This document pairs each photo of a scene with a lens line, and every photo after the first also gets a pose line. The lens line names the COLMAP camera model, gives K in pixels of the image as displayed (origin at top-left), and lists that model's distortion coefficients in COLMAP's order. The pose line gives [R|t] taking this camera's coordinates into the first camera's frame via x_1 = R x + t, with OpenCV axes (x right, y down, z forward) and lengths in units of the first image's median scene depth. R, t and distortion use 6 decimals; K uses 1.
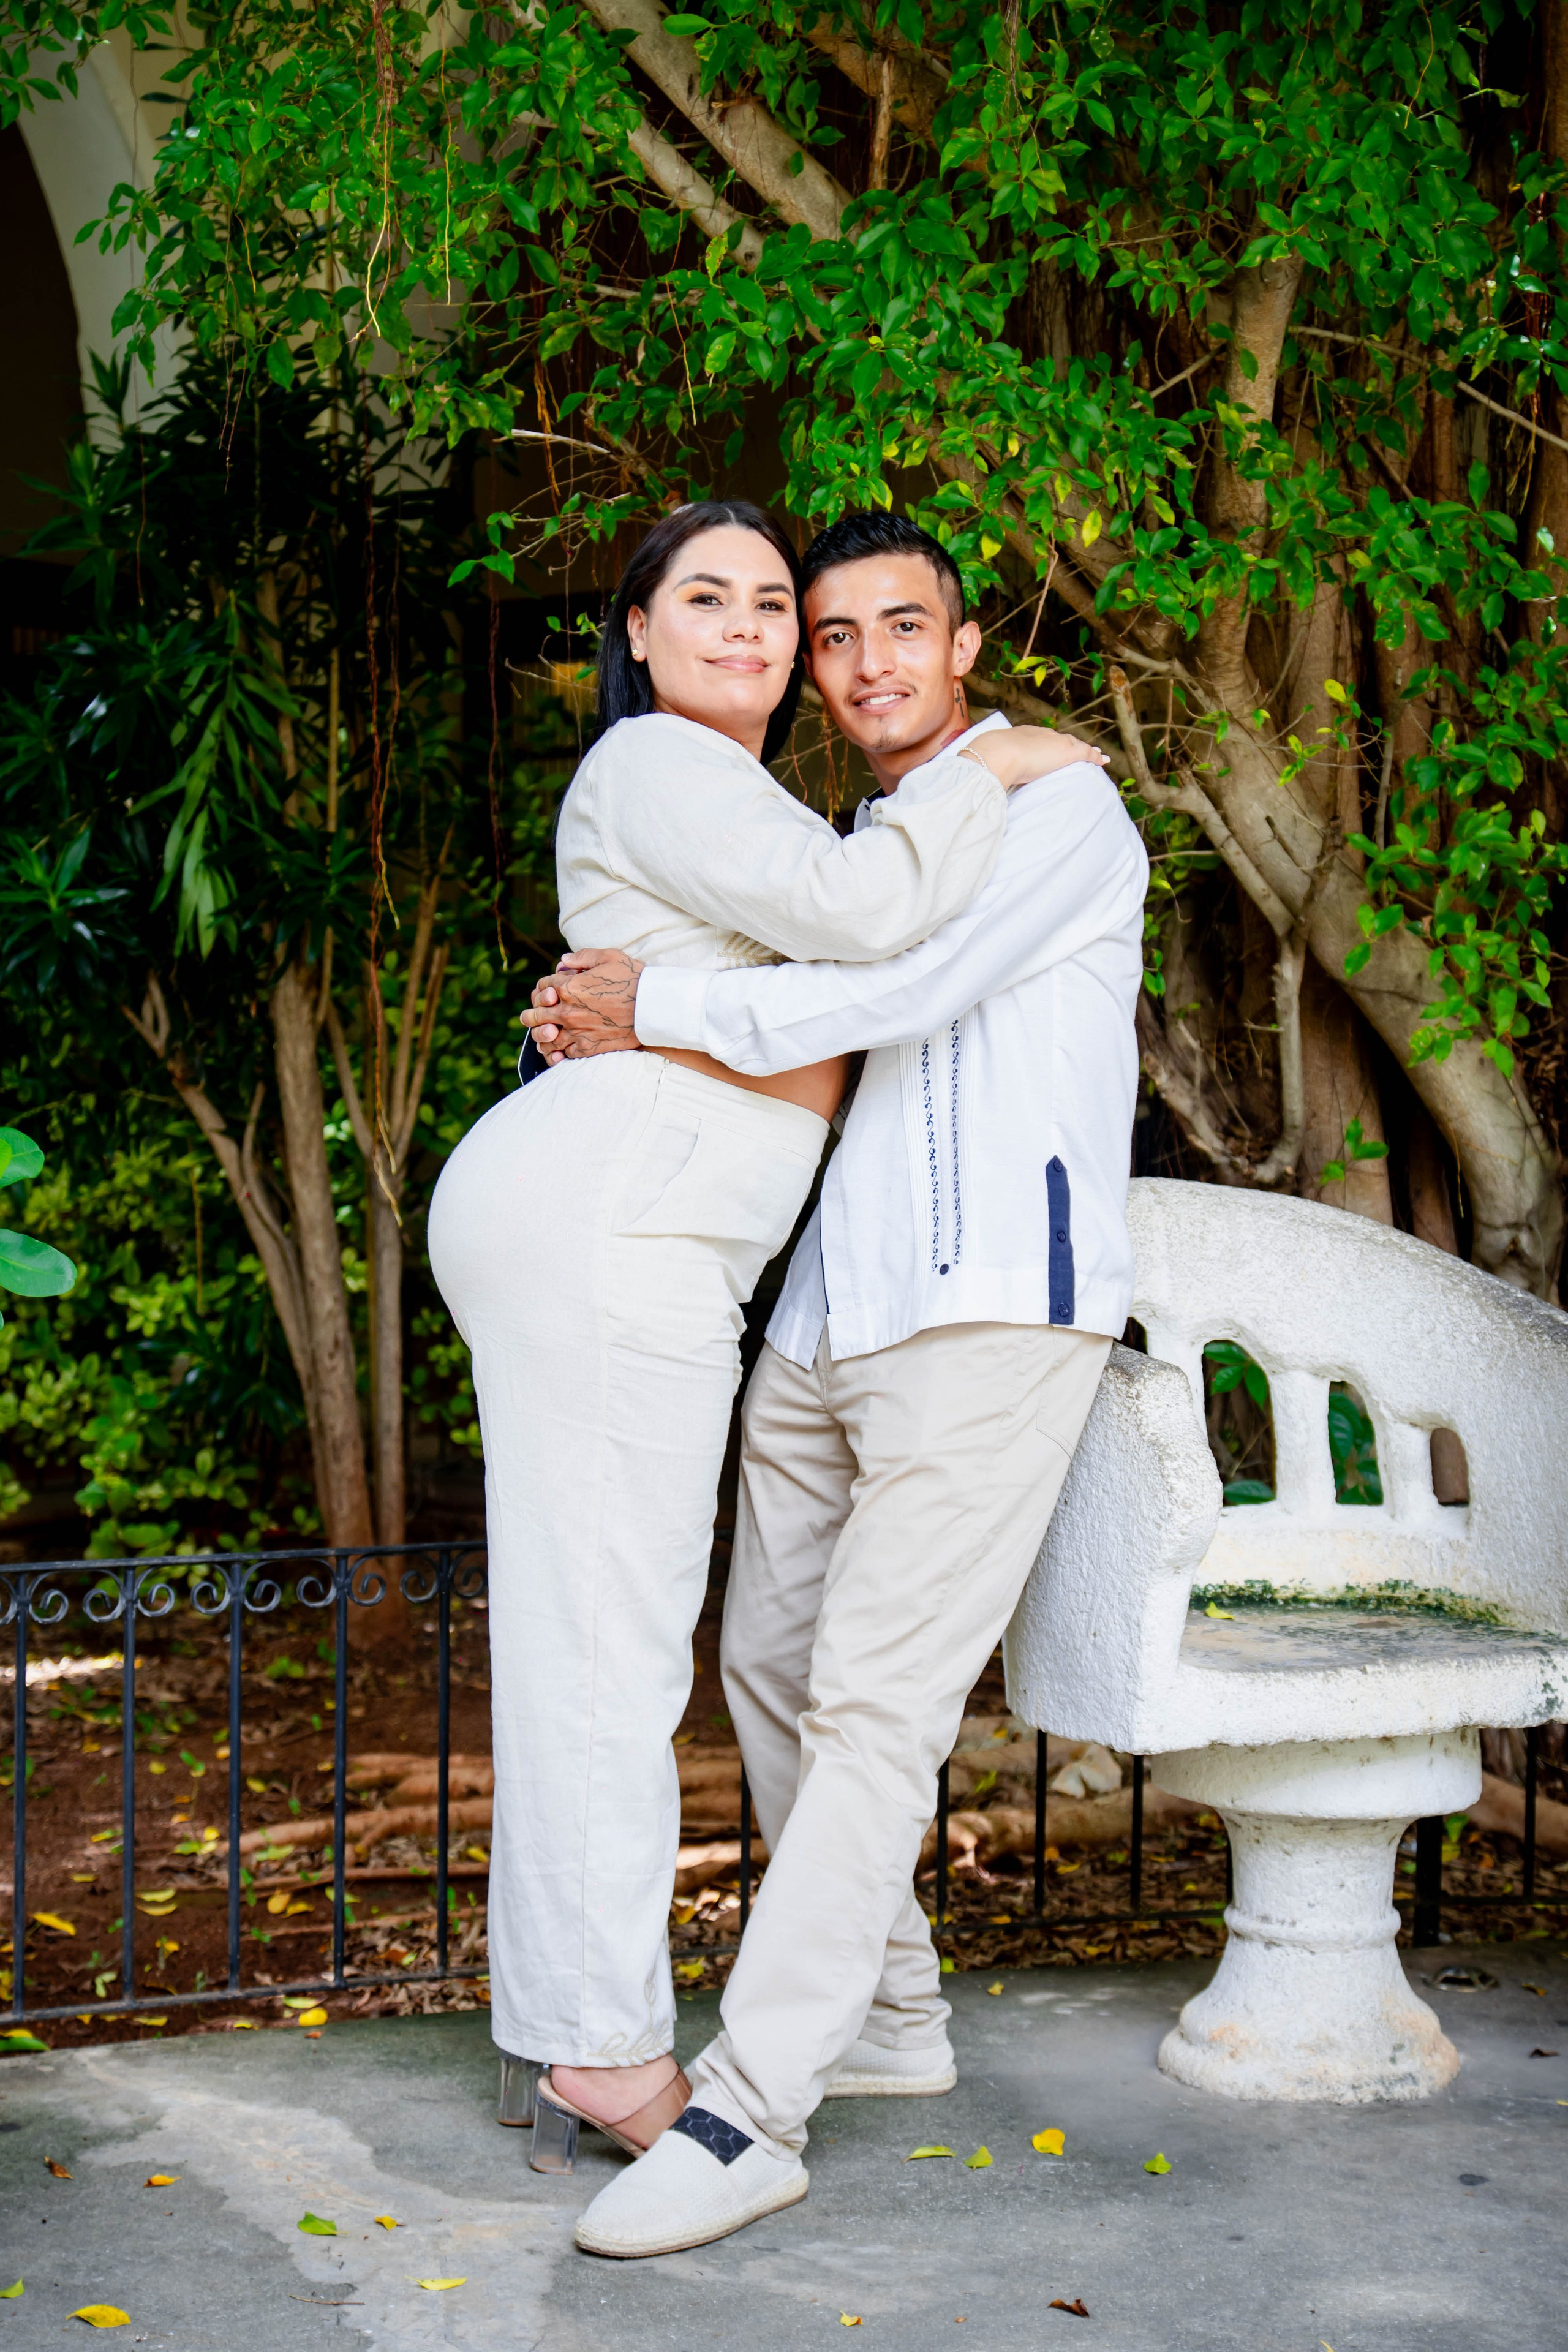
lens RADIAL K [[3534.9, 0, 708.7], [0, 3534.9, 1200.7], [0, 0, 1]] dist [0.010581, 0.030225]
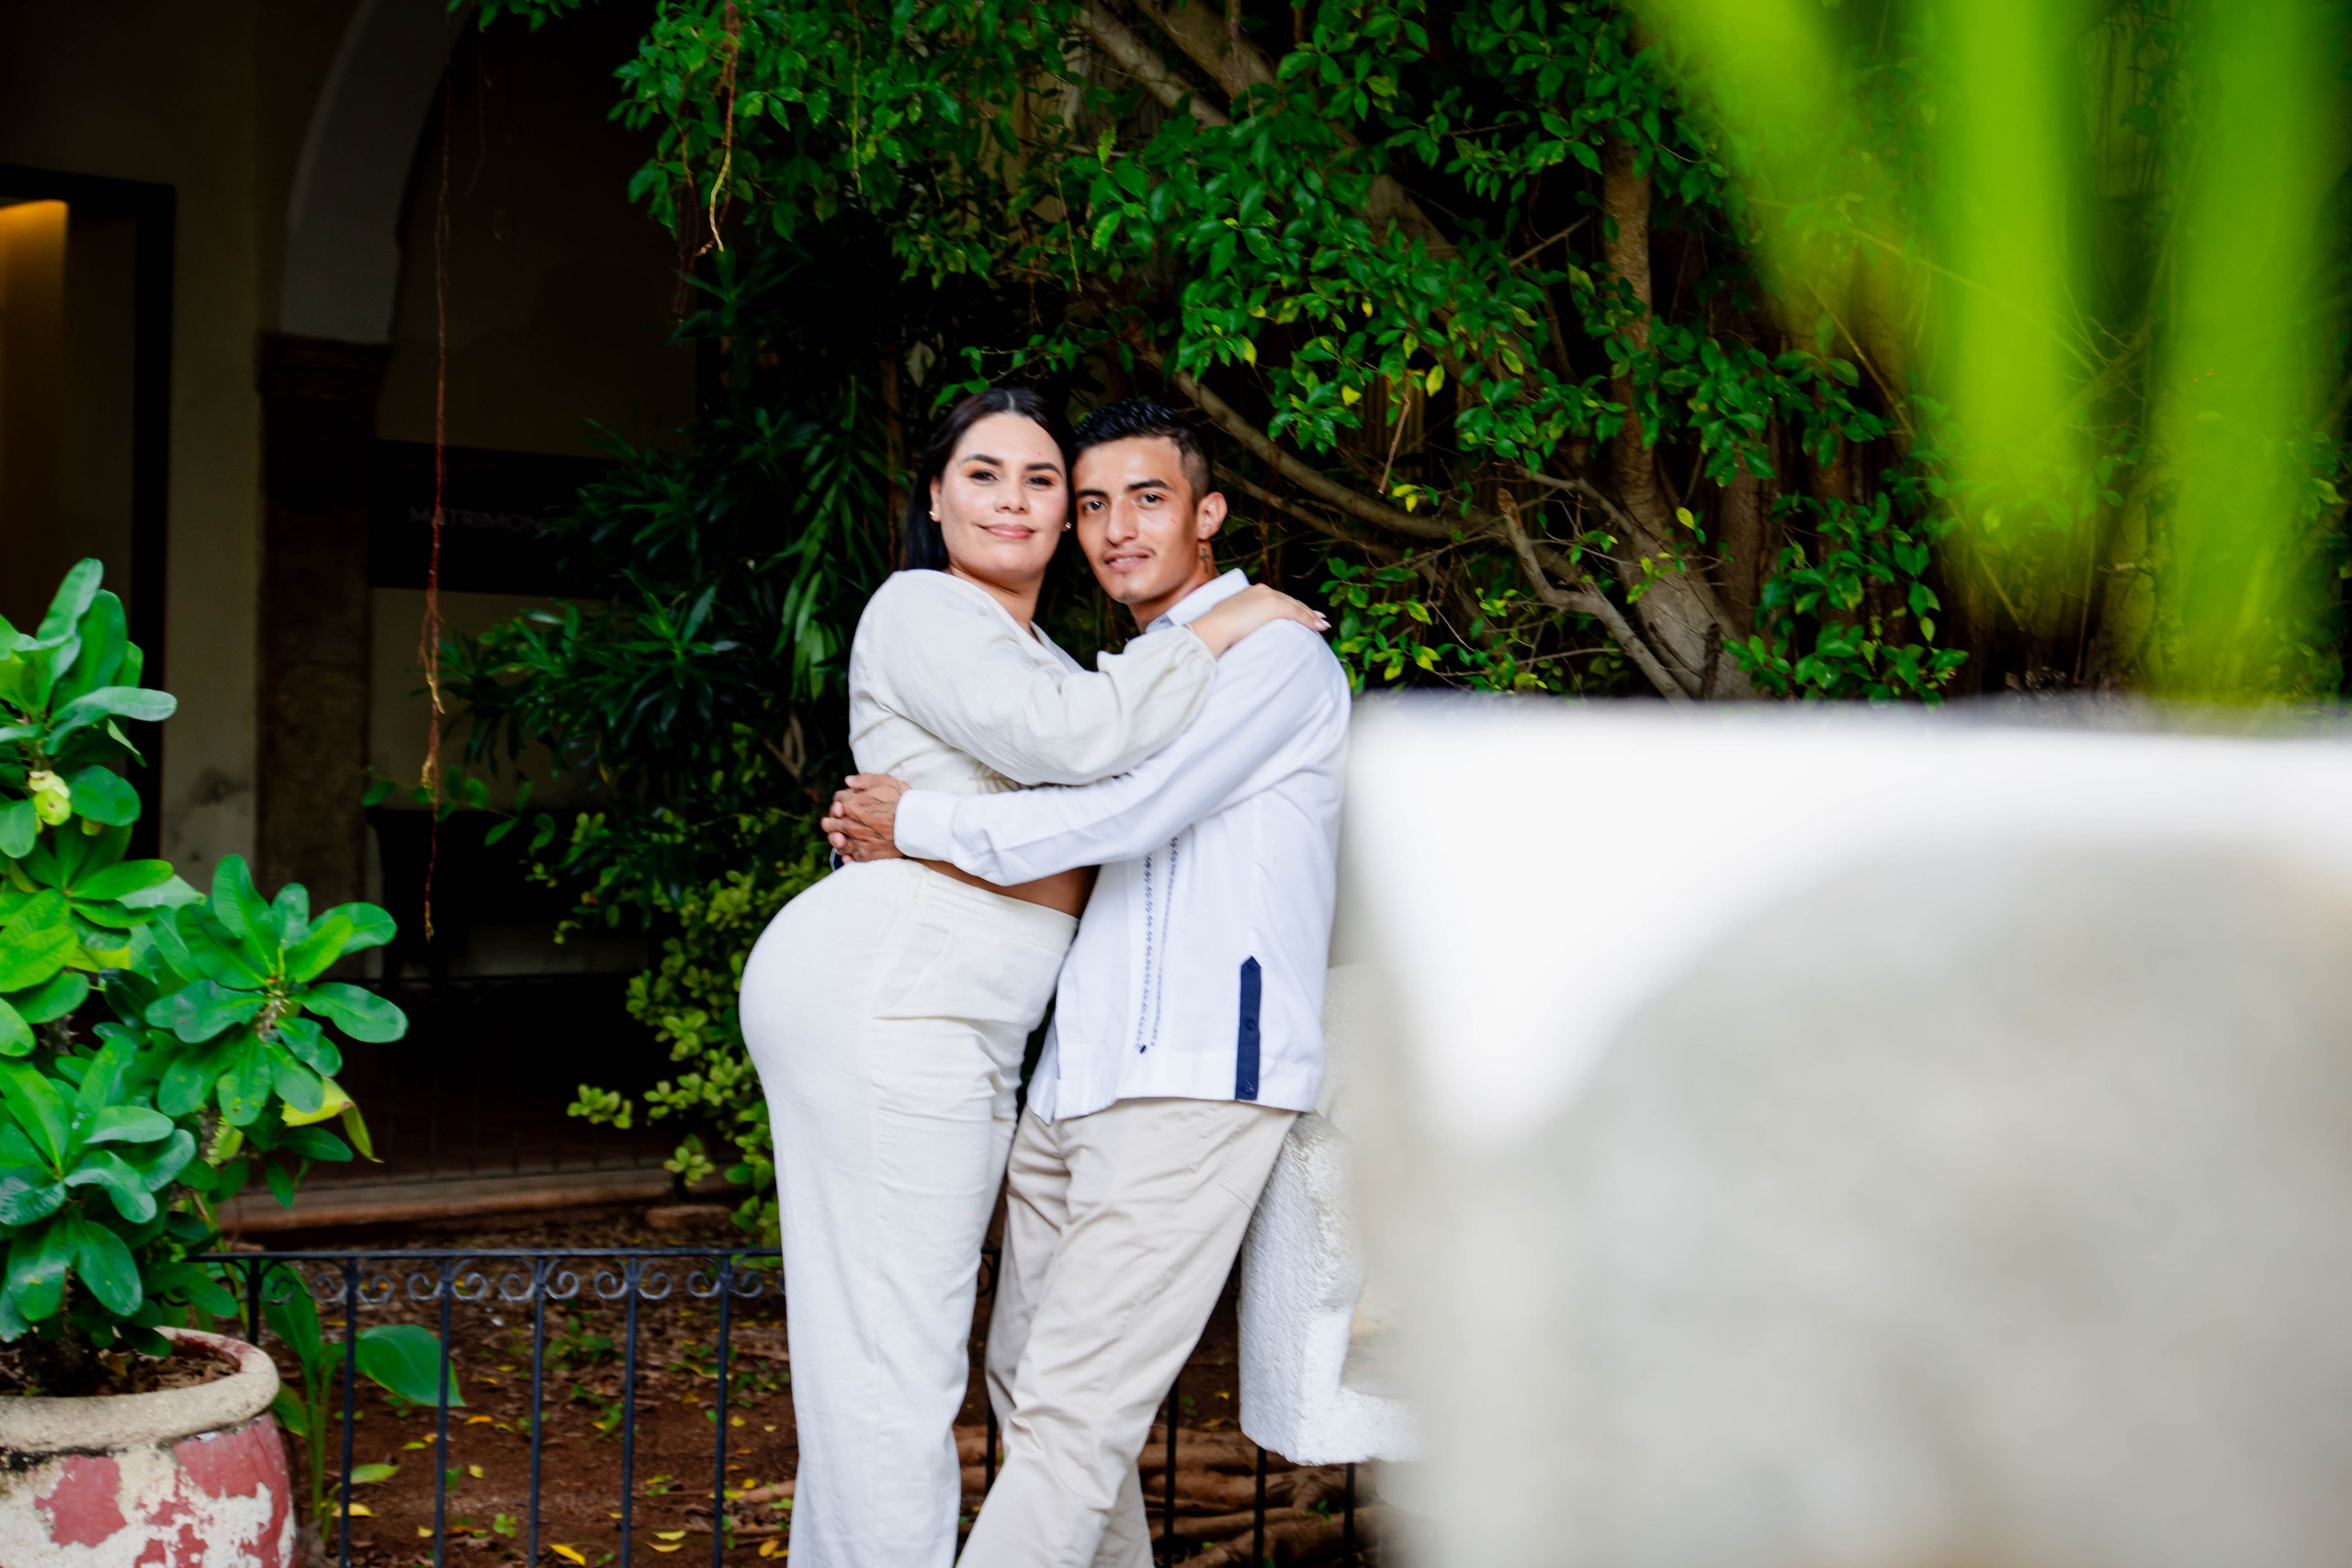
lens RADIAL K [[3534.5, 0, 1169.6], [0, 3534.5, 812.6], [0, 0, 1]] dist [0.010581, 0.030225]
pose [[0.988347, 0.029770, -0.149278, 0.196208], [-0.031620, 0.999450, -0.010031, -0.036813], [0.148898, 0.014634, 0.988744, -0.134243]]
